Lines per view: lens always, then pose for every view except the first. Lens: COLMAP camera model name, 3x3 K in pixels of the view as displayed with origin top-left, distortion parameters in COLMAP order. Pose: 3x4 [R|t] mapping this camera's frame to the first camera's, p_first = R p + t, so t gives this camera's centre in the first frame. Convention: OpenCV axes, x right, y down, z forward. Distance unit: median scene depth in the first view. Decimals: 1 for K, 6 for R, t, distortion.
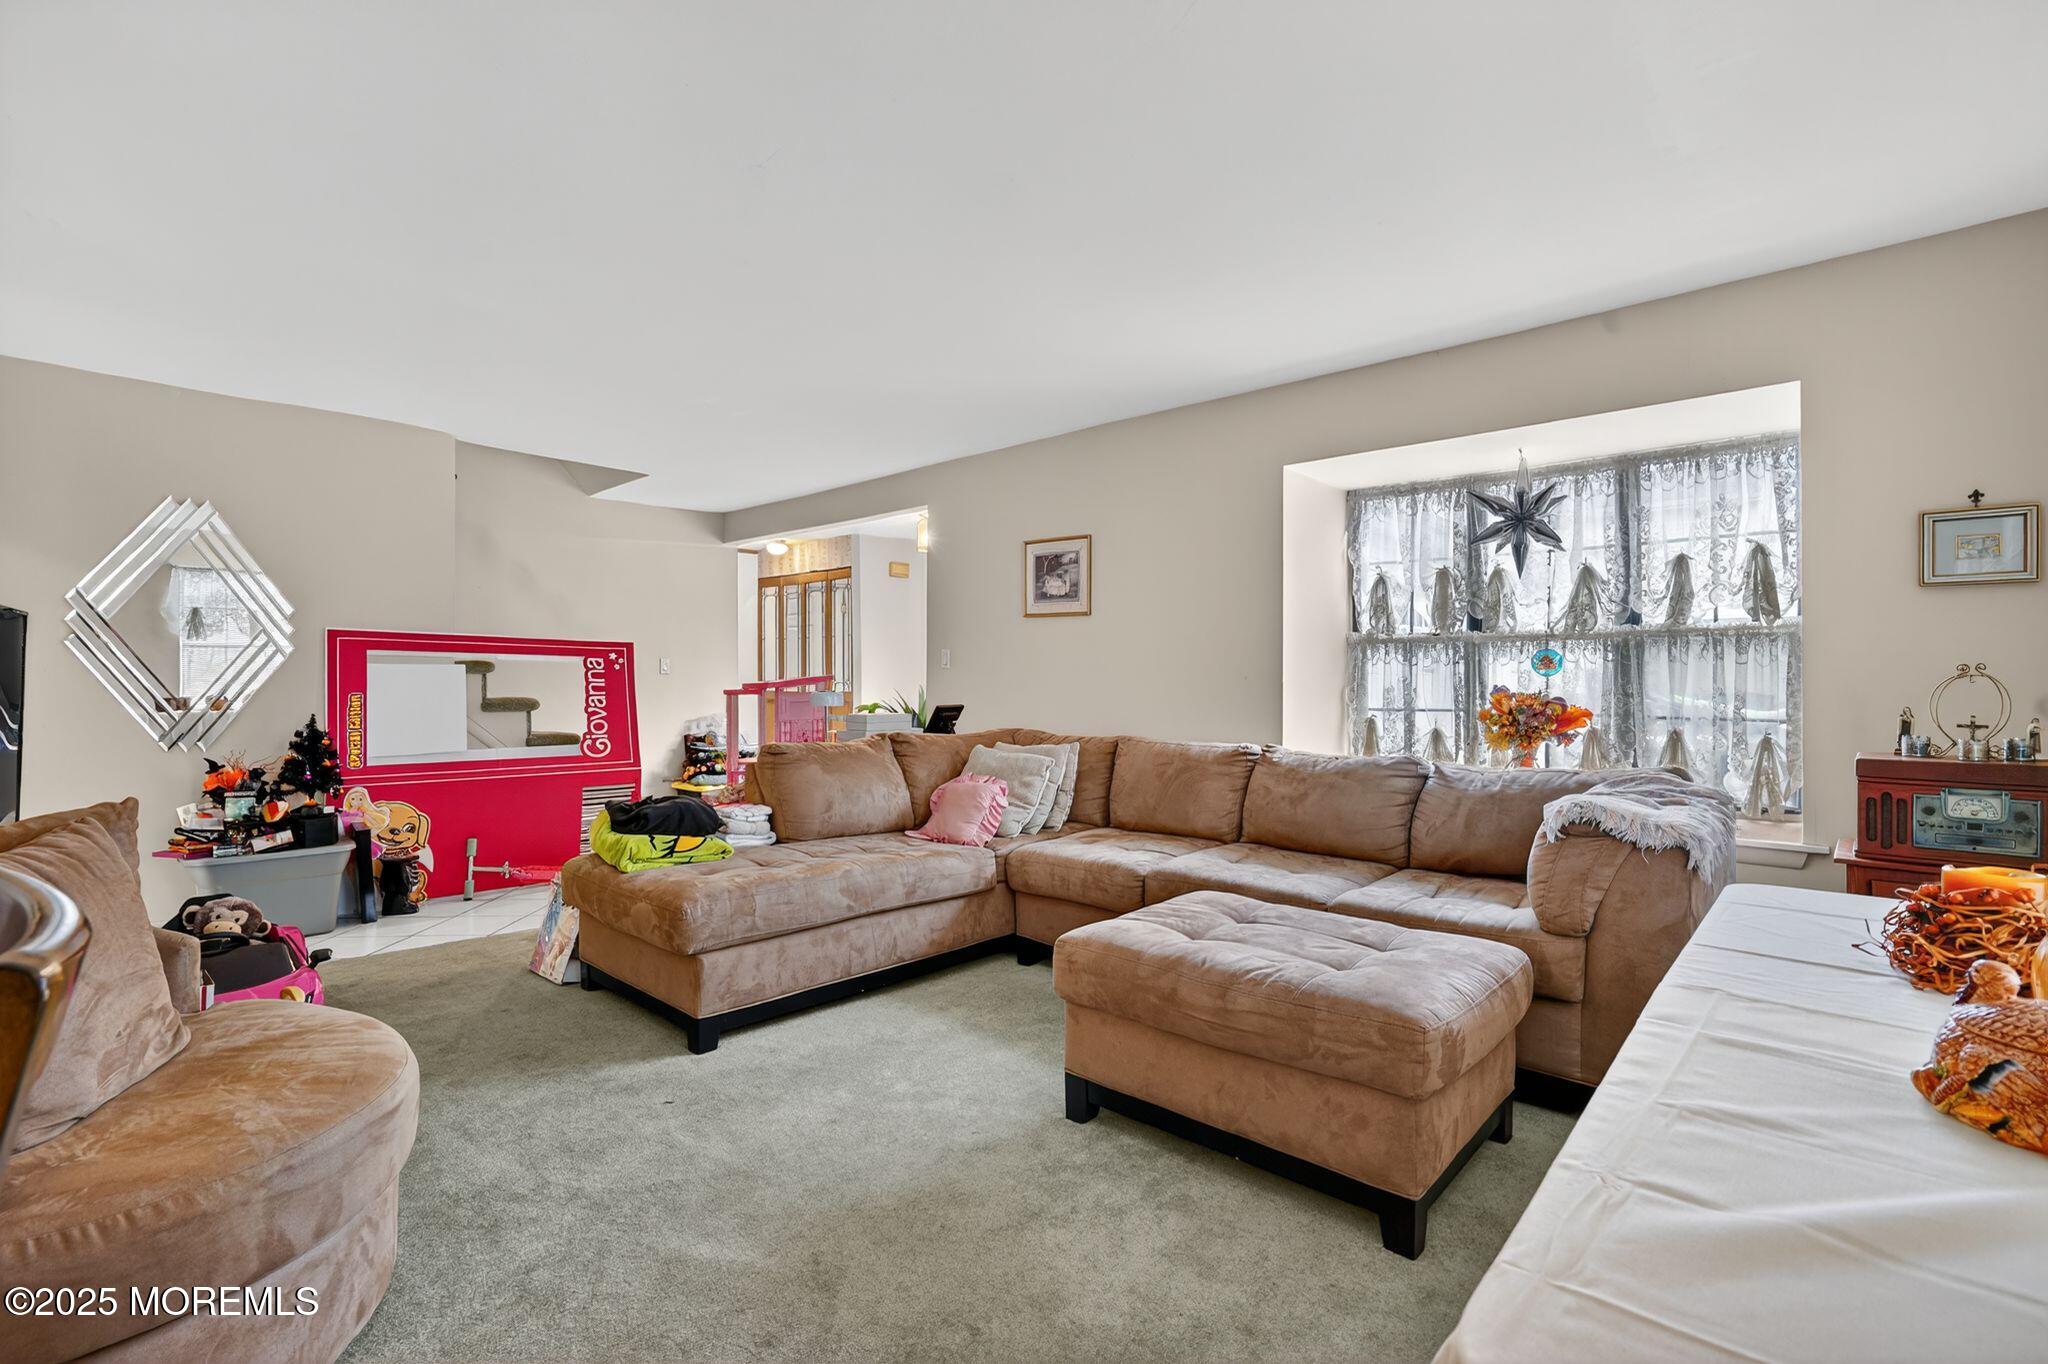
lens RADIAL K [[934.4, 0, 1024.8], [0, 934.4, 690.1], [0, 0, 1]] dist [0.005426, 0.000616]
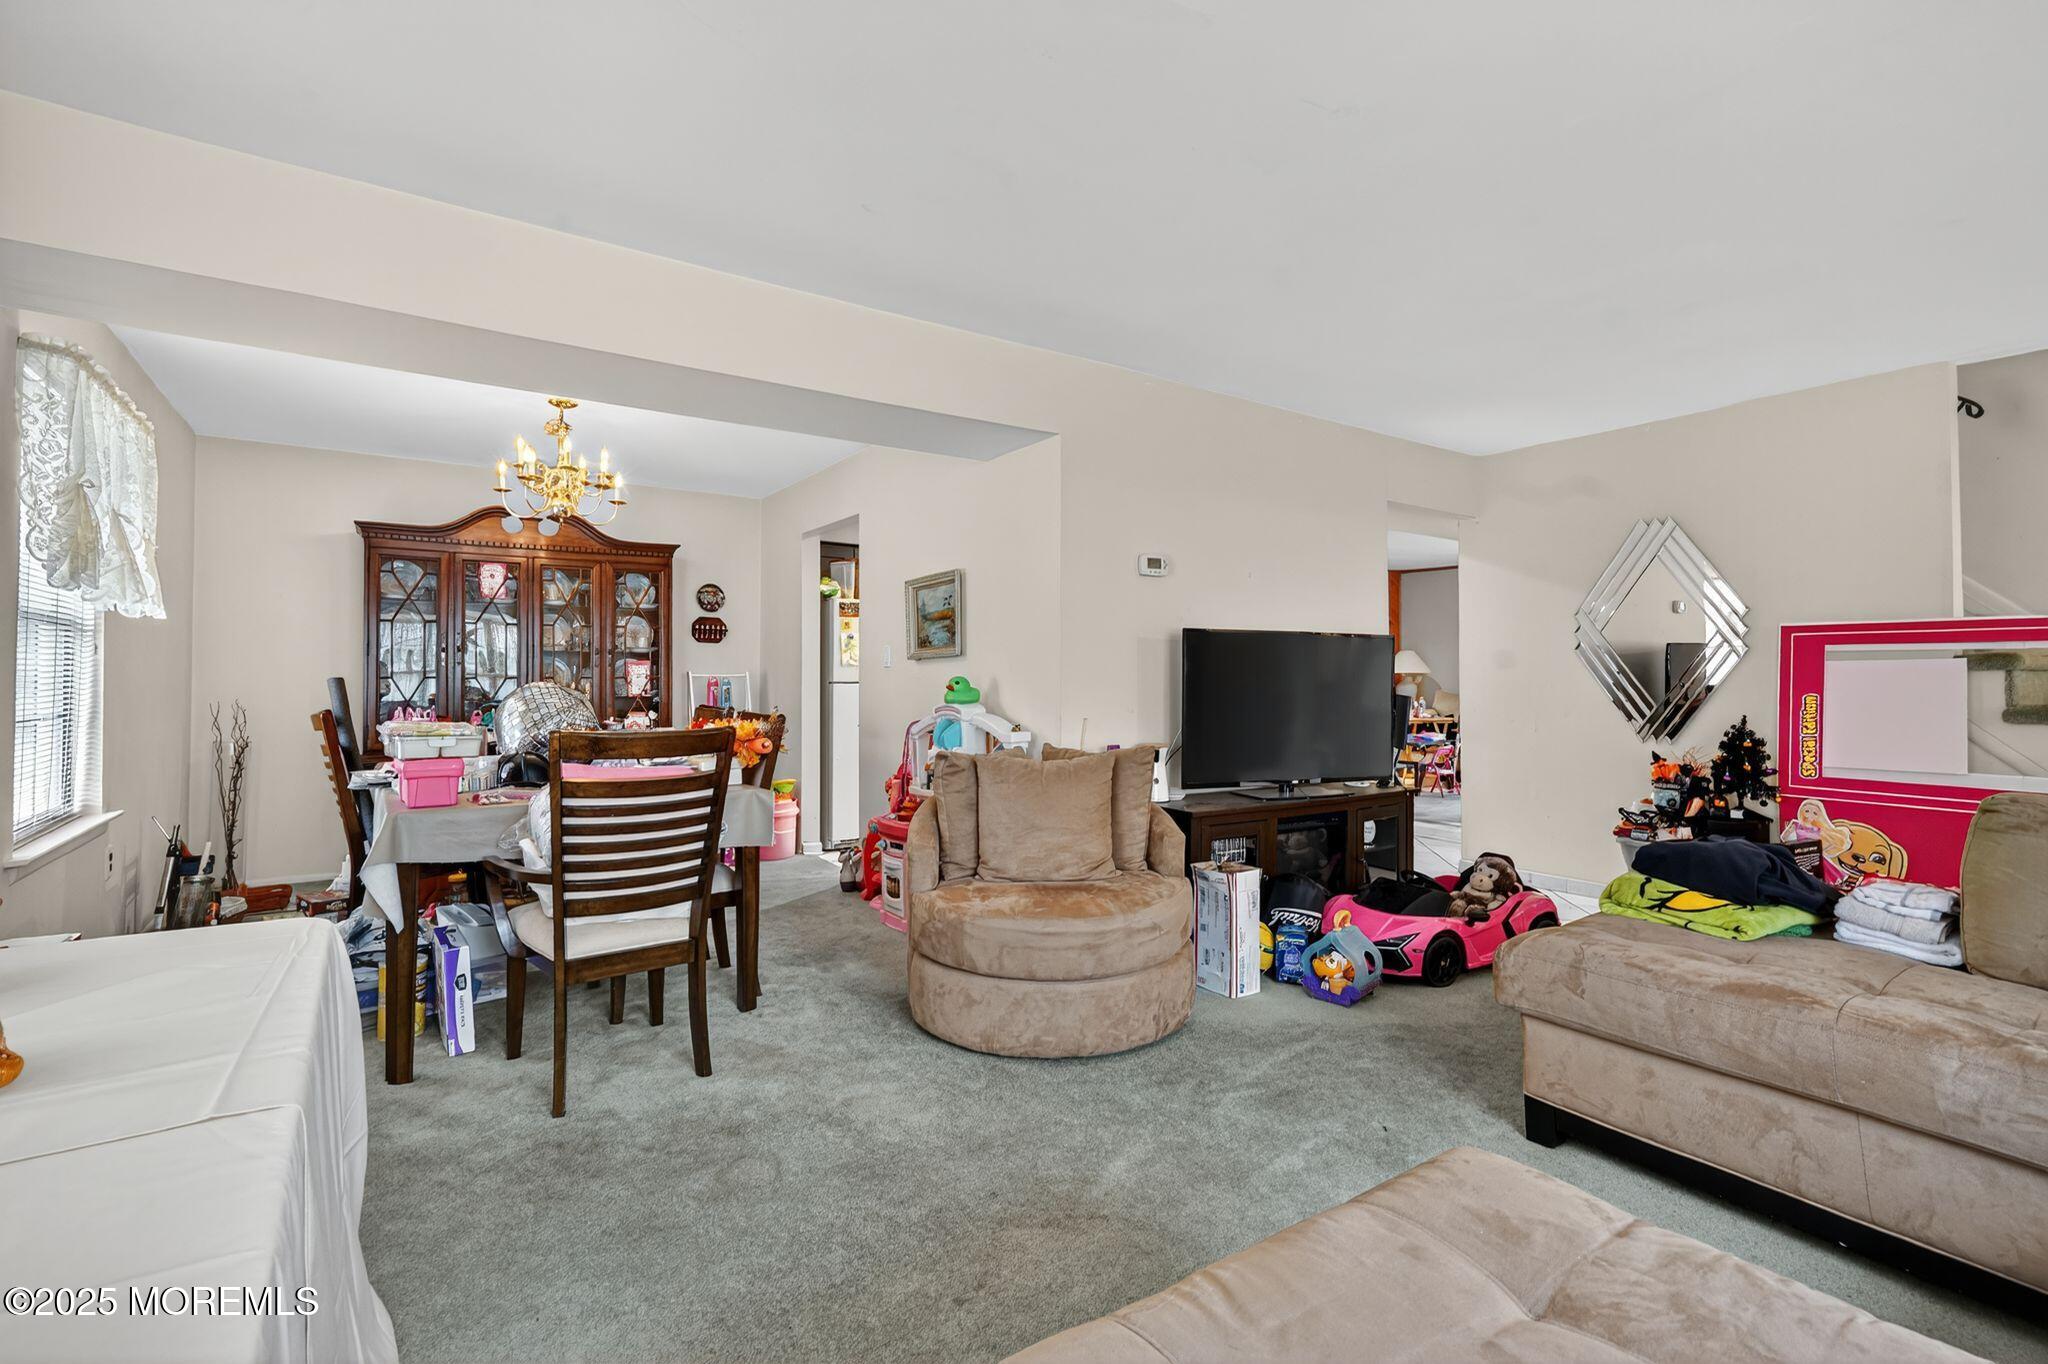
lens RADIAL K [[934.4, 0, 1027.1], [0, 934.4, 677.3], [0, 0, 1]] dist [0.005426, 0.000616]
pose [[-0.251354, -0.008525, -0.967858, 0.366206], [-0.005196, 0.999959, -0.007458, -0.002633], [0.967881, 0.003155, -0.251388, 0.521236]]
